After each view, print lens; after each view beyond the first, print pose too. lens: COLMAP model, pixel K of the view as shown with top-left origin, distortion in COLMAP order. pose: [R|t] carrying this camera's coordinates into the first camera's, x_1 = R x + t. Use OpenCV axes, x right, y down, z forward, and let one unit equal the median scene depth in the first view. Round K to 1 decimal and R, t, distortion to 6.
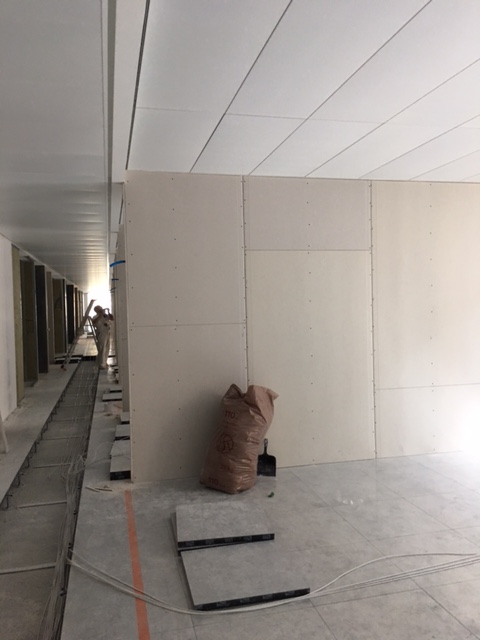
lens RADIAL K [[539.0, 0, 240.0], [0, 539.0, 321.0], [0, 0, 1]] dist [0.051882, -0.005471]
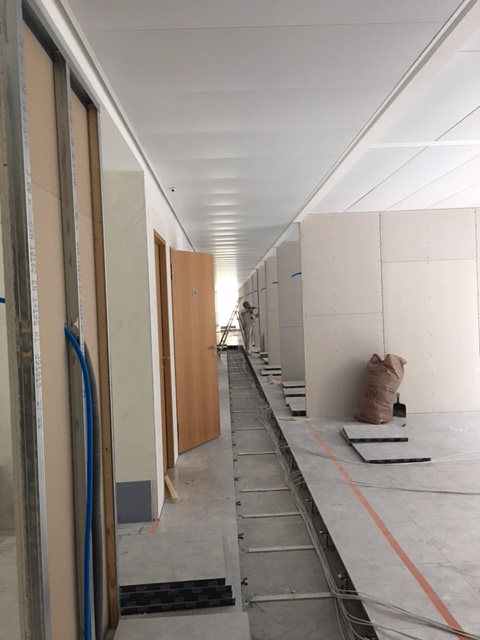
lens RADIAL K [[539.0, 0, 239.0], [0, 539.0, 316.7], [0, 0, 1]] dist [0.051882, -0.005471]
pose [[0.977687, -0.012326, -0.209705, -0.066471], [0.012093, 0.999924, -0.002392, 0.014568], [0.209719, -0.000197, 0.977762, -0.542605]]
